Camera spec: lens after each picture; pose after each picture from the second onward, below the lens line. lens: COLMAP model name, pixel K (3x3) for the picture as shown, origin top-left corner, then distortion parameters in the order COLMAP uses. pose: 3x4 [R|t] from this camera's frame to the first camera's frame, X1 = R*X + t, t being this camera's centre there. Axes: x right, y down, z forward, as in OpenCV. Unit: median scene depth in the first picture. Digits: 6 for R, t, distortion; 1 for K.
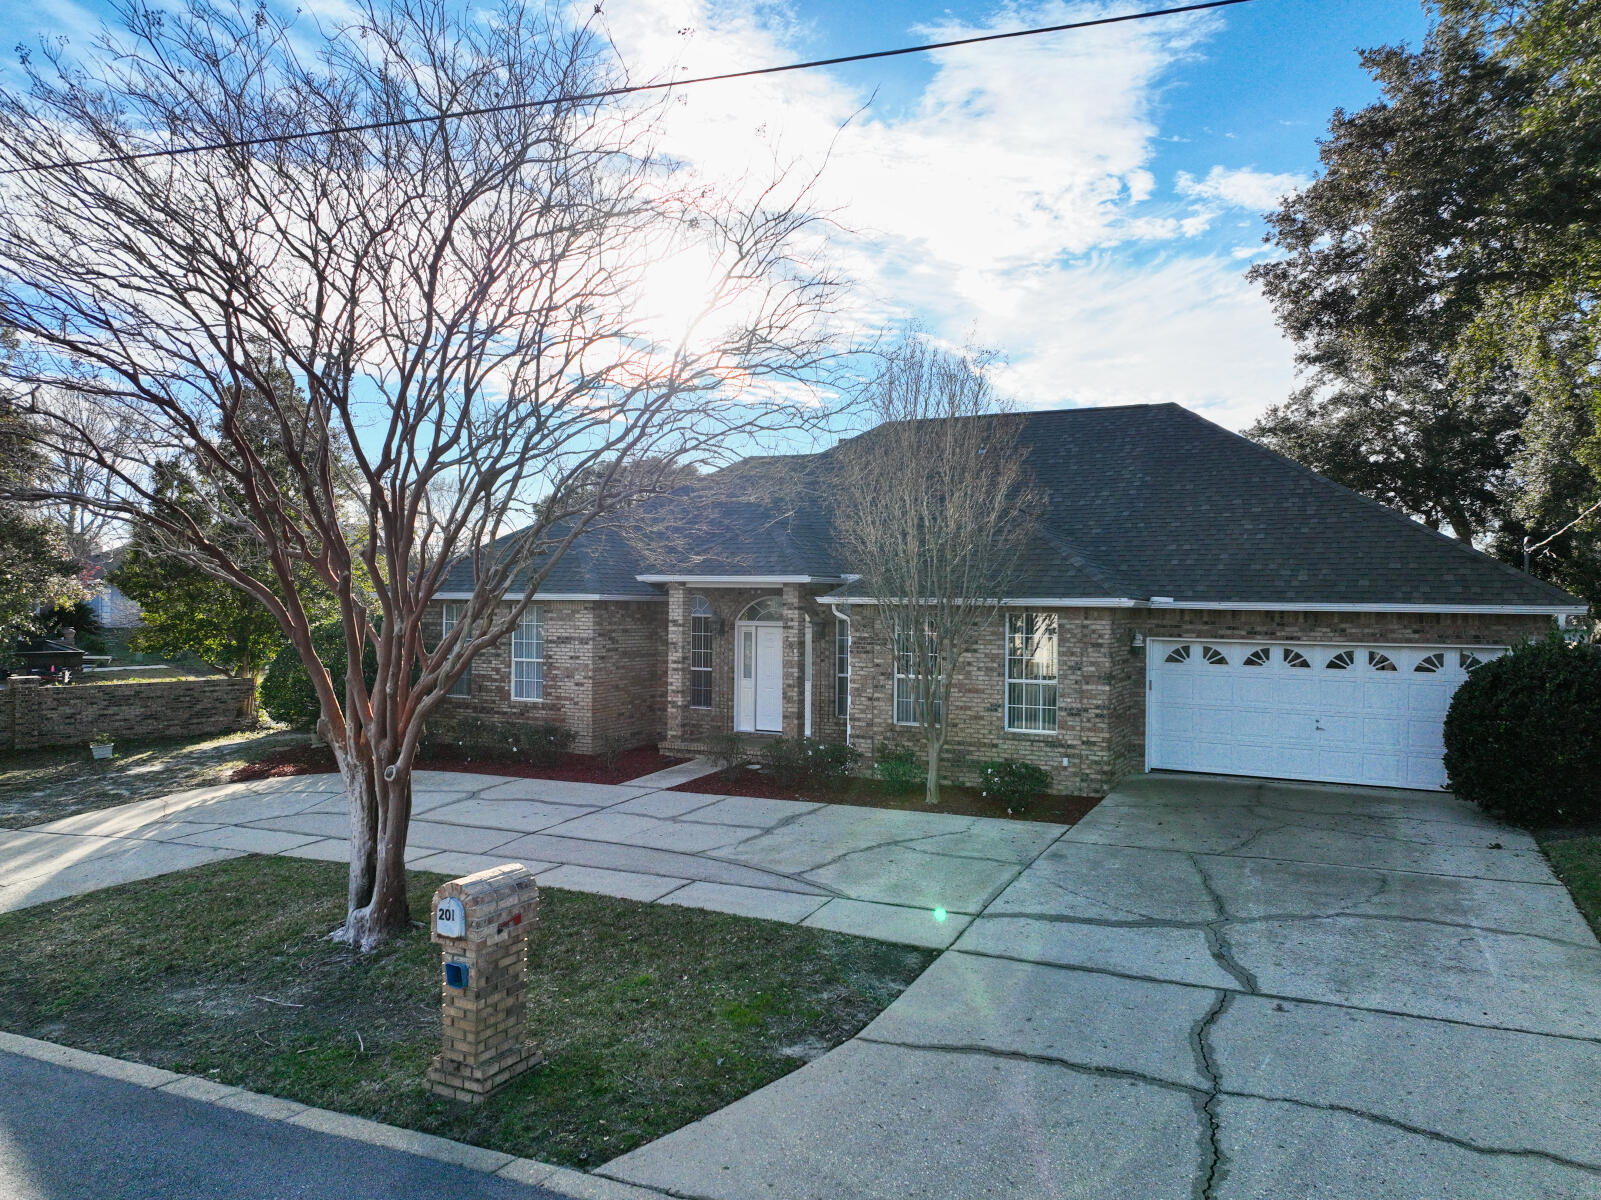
lens RADIAL K [[1141.2, 0, 800.5], [0, 1141.2, 600.0], [0, 0, 1]] dist [0.006752, 0.039193]
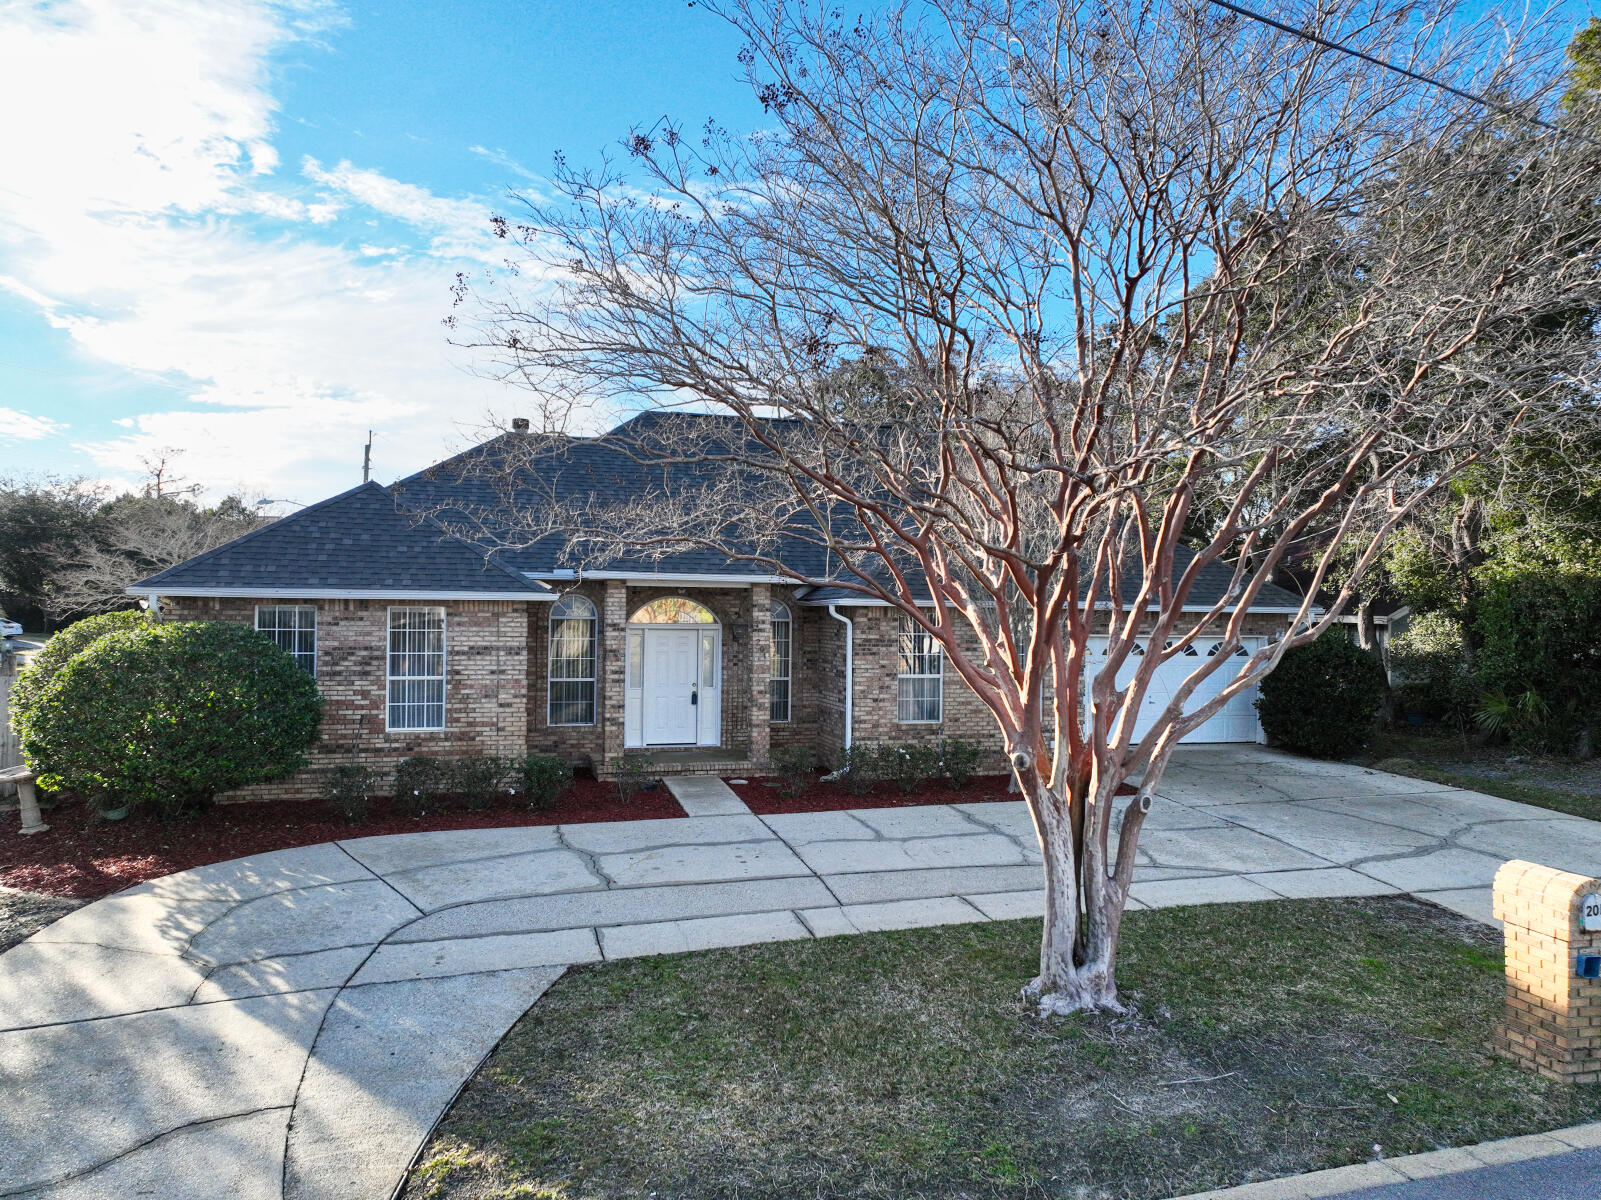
lens RADIAL K [[1142.1, 0, 793.4], [0, 1142.1, 568.4], [0, 0, 1]] dist [-0.007600, 0.022547]
pose [[0.735159, 0.020667, 0.677579, -0.223644], [-0.005733, 0.999689, -0.024272, -0.001565], [-0.677870, 0.013960, 0.735049, 0.101635]]
